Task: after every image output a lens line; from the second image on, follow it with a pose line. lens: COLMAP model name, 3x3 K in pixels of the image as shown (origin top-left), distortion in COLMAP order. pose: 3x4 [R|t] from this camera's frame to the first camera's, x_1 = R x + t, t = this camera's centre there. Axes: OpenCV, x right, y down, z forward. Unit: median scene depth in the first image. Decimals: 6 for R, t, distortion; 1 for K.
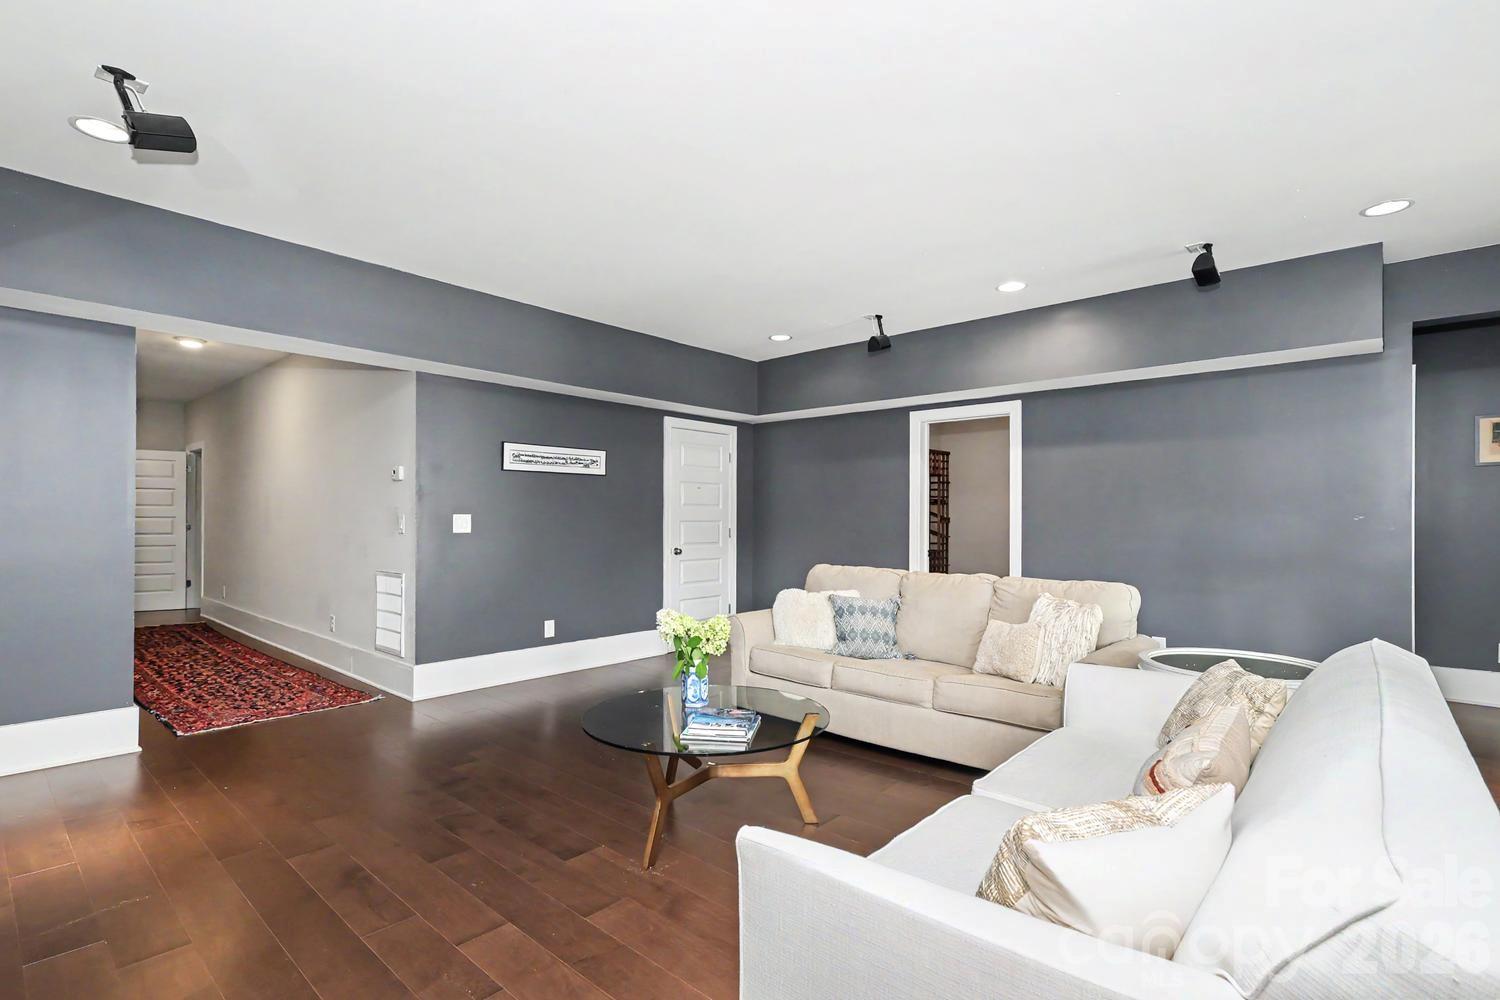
lens RADIAL K [[699.8, 0, 750.0], [0, 699.8, 500.0], [0, 0, 1]] dist [0.000993, 0.000646]
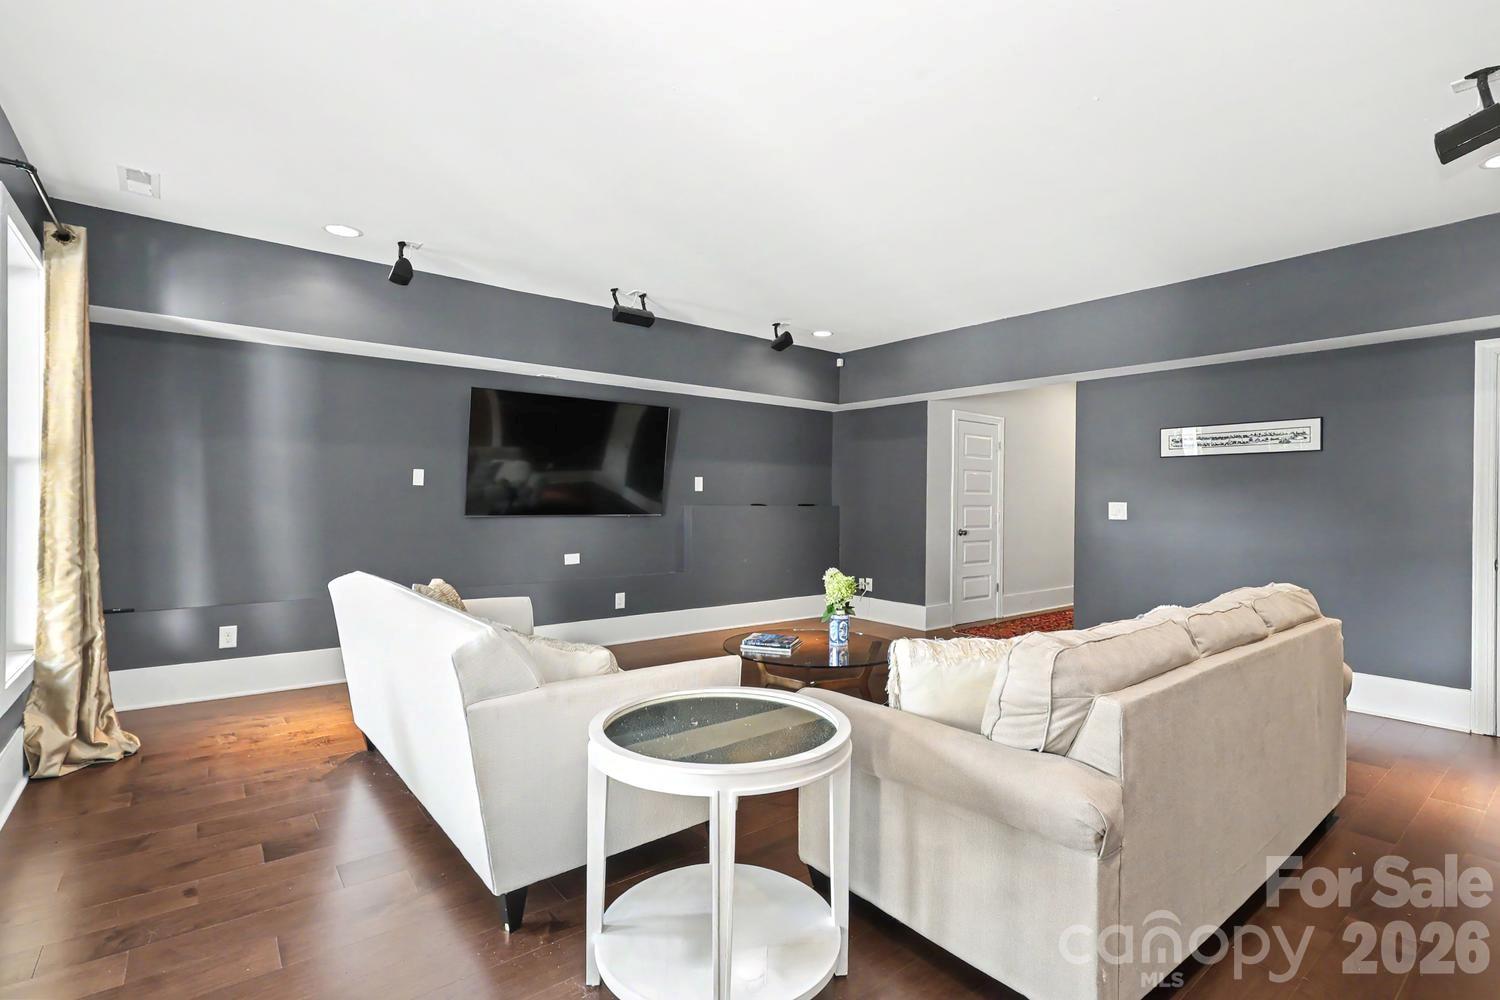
lens RADIAL K [[699.8, 0, 750.0], [0, 699.8, 500.0], [0, 0, 1]] dist [0.000993, 0.000646]
pose [[-0.175447, -0.008861, -0.984449, 0.712420], [0.010474, 0.999886, -0.010866, 0.021457], [0.984433, -0.012218, -0.175334, 0.599766]]
